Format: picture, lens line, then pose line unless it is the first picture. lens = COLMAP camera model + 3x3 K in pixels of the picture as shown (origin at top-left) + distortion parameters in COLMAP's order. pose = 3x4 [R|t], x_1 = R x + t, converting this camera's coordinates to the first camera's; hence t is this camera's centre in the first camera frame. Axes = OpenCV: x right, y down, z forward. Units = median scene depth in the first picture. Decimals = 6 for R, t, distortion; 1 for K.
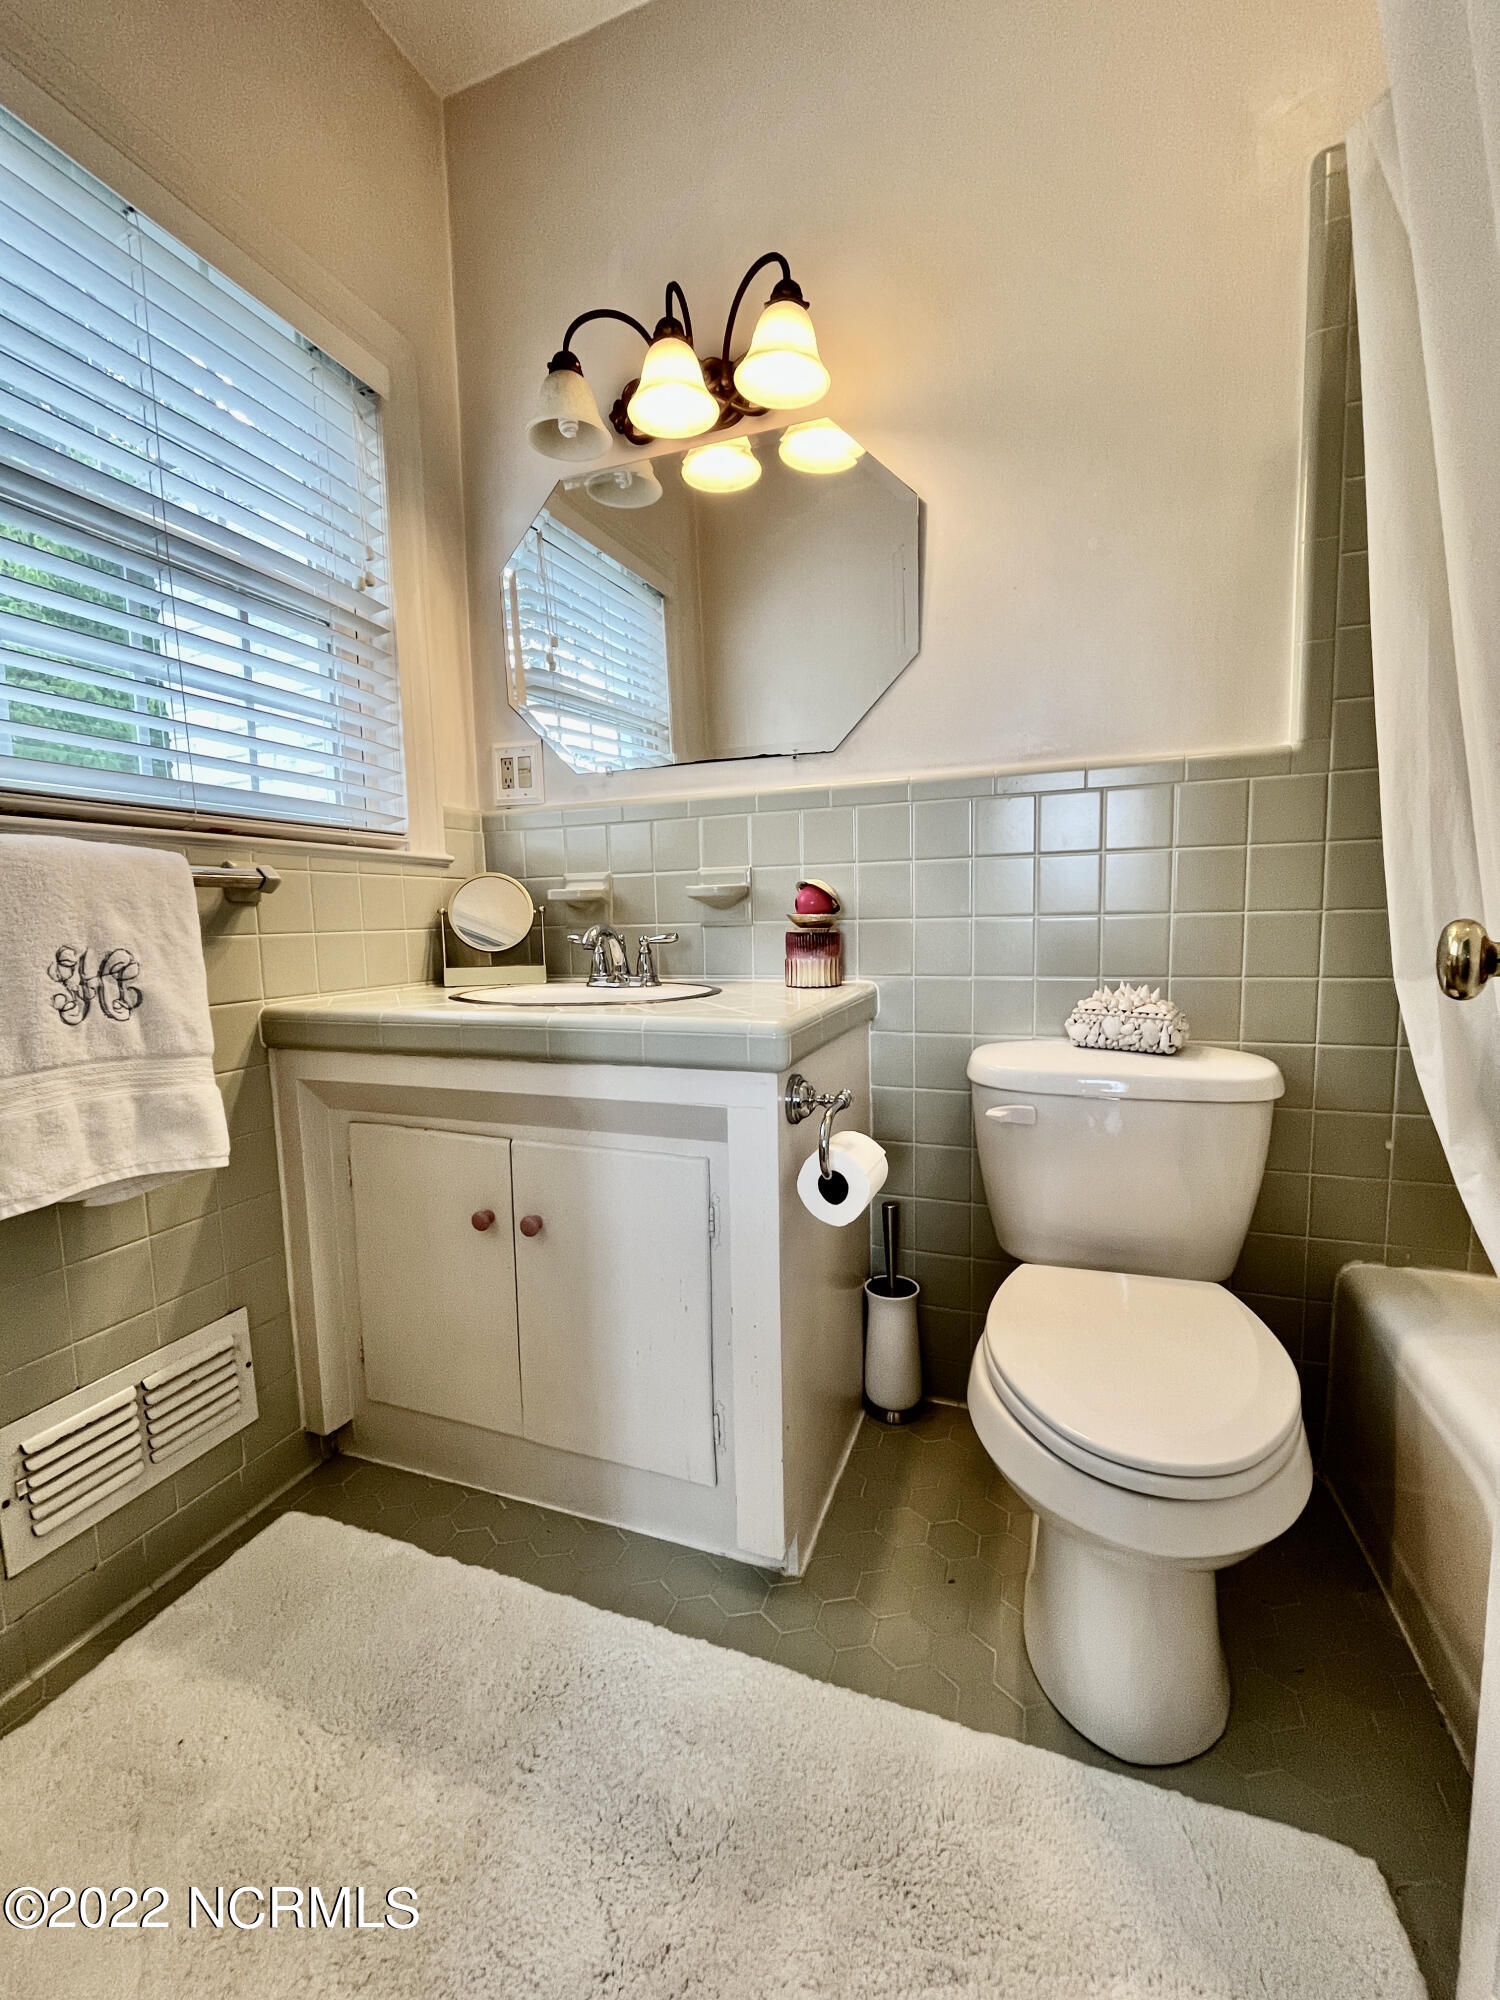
lens RADIAL K [[812.7, 0, 749.7], [0, 812.7, 1000.9], [0, 0, 1]] dist [-0.003694, 0.000108]
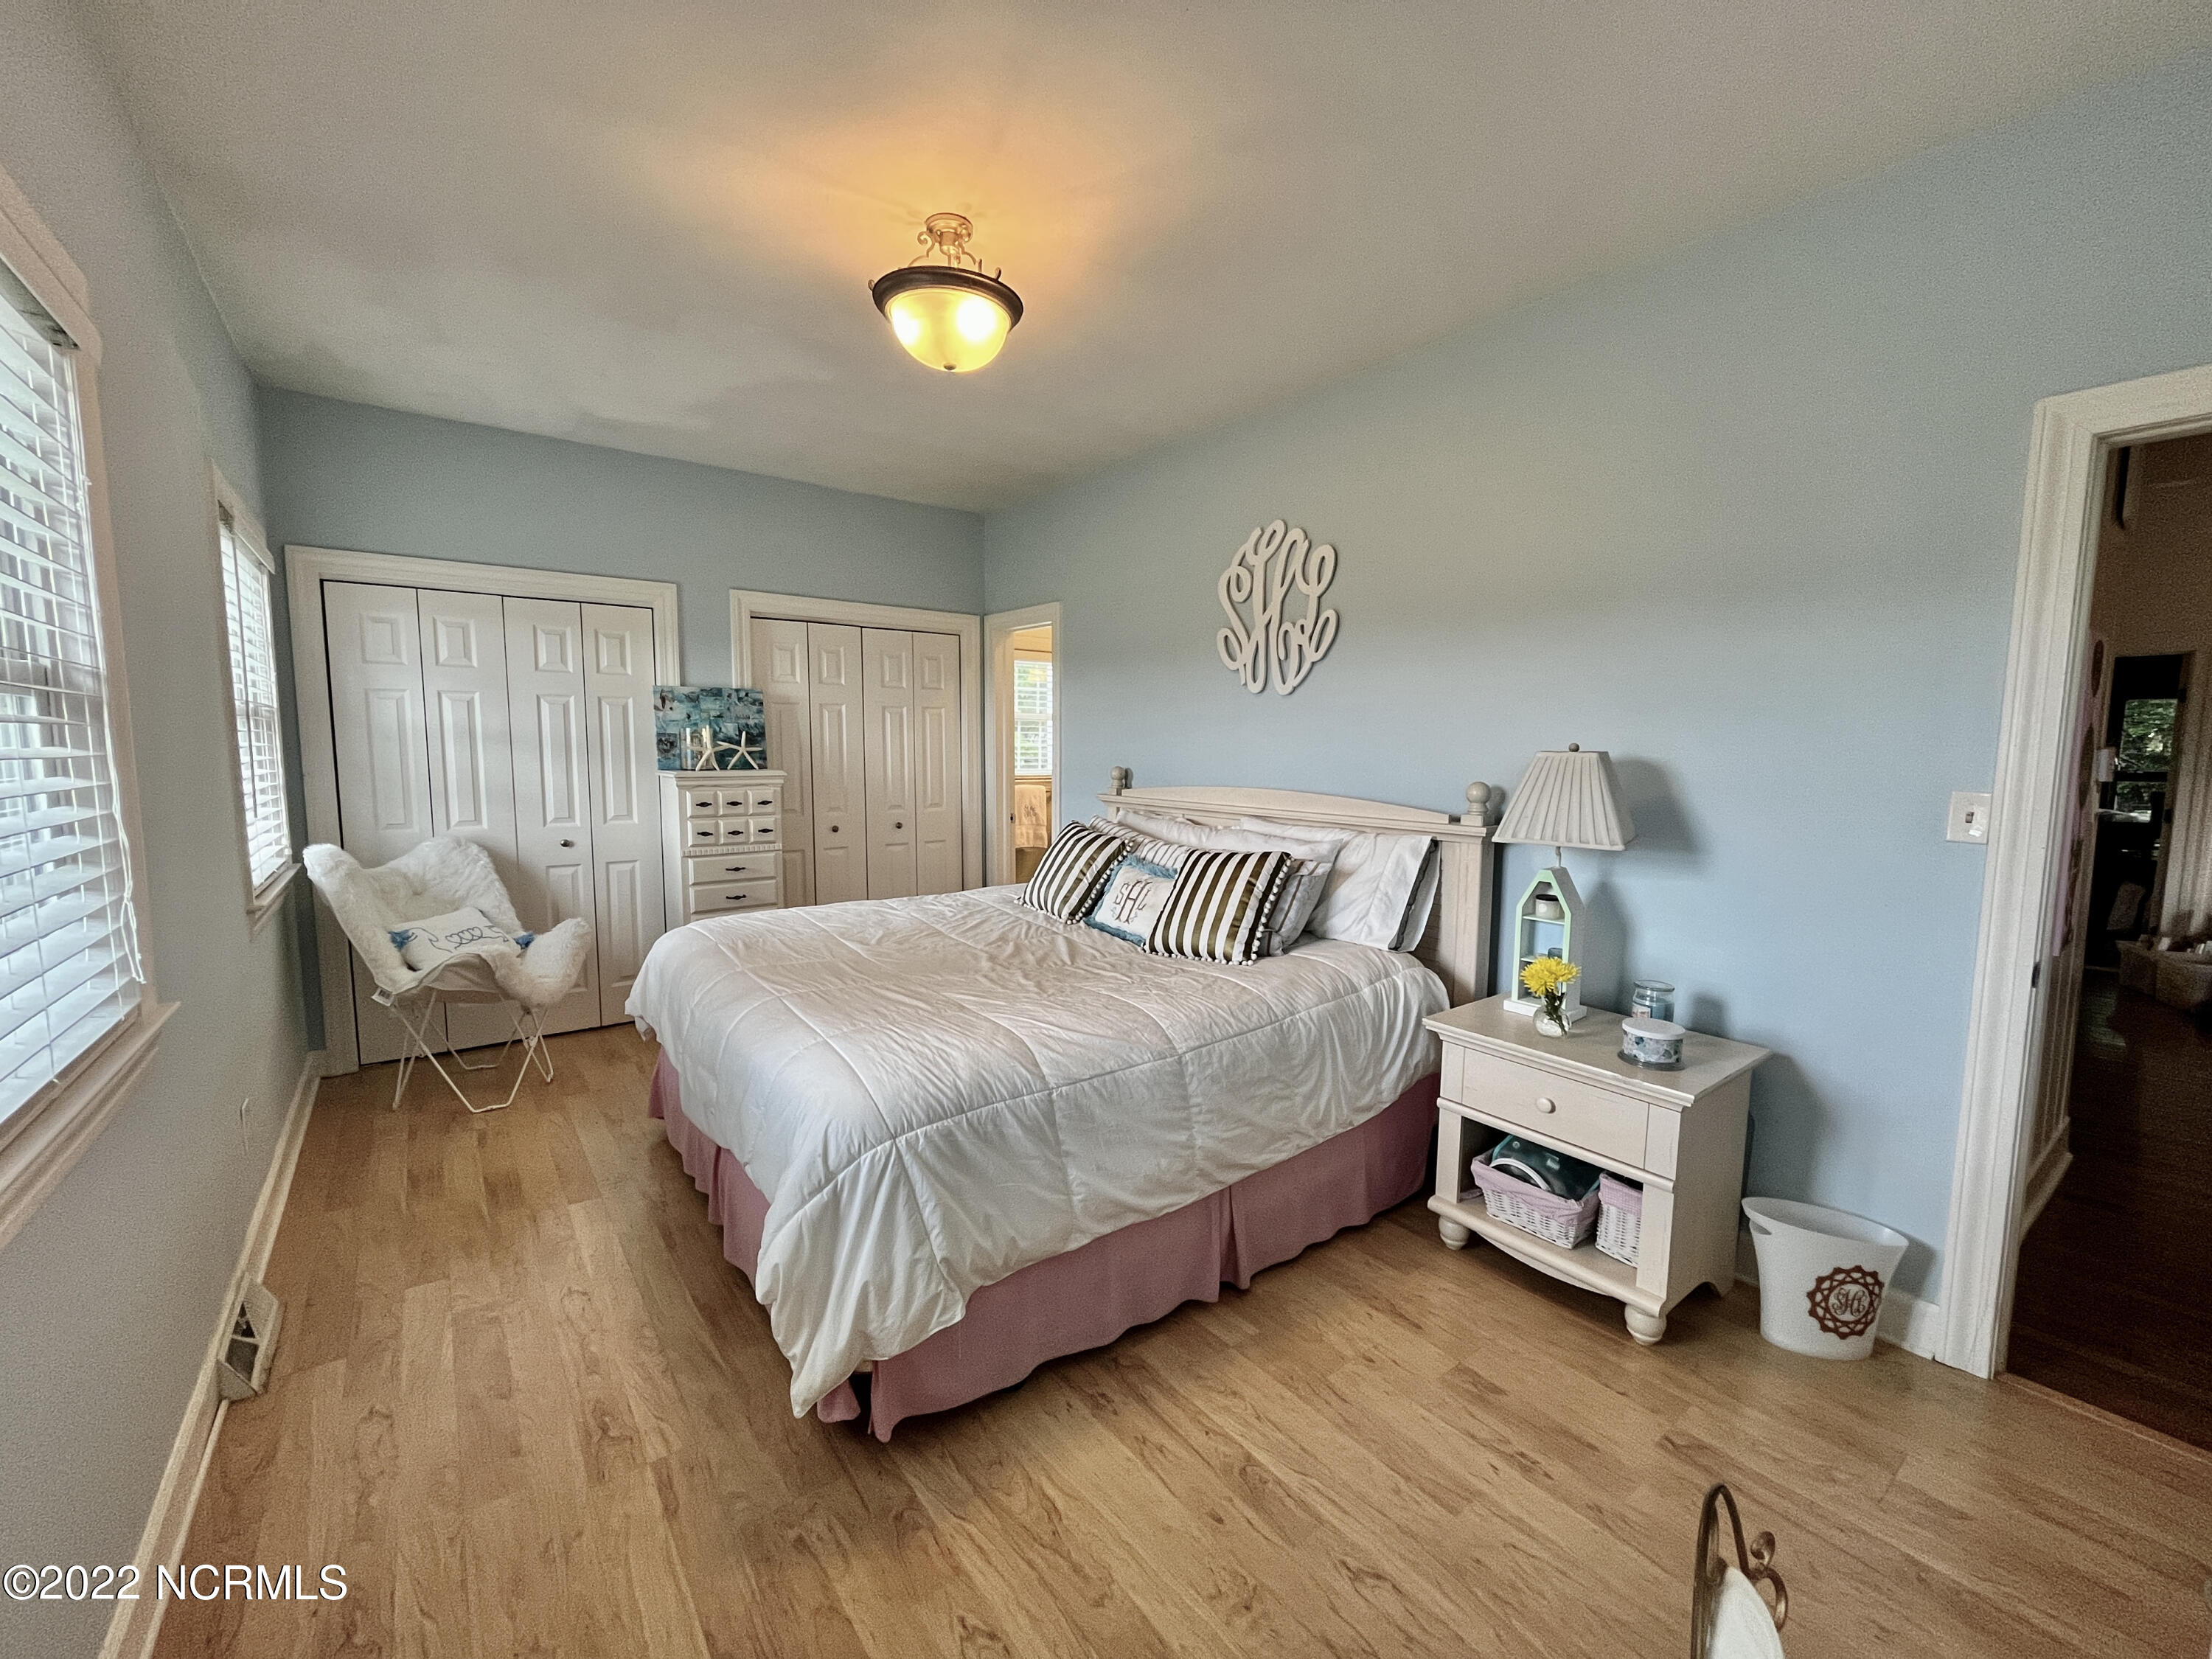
lens RADIAL K [[898.9, 0, 1100.1], [0, 898.9, 831.4], [0, 0, 1]] dist [-0.003694, 0.000108]
pose [[0.838589, 0.082468, -0.538487, 2.970281], [-0.084725, 0.996191, 0.020622, -0.048543], [0.538136, 0.028330, 0.842382, -3.982734]]
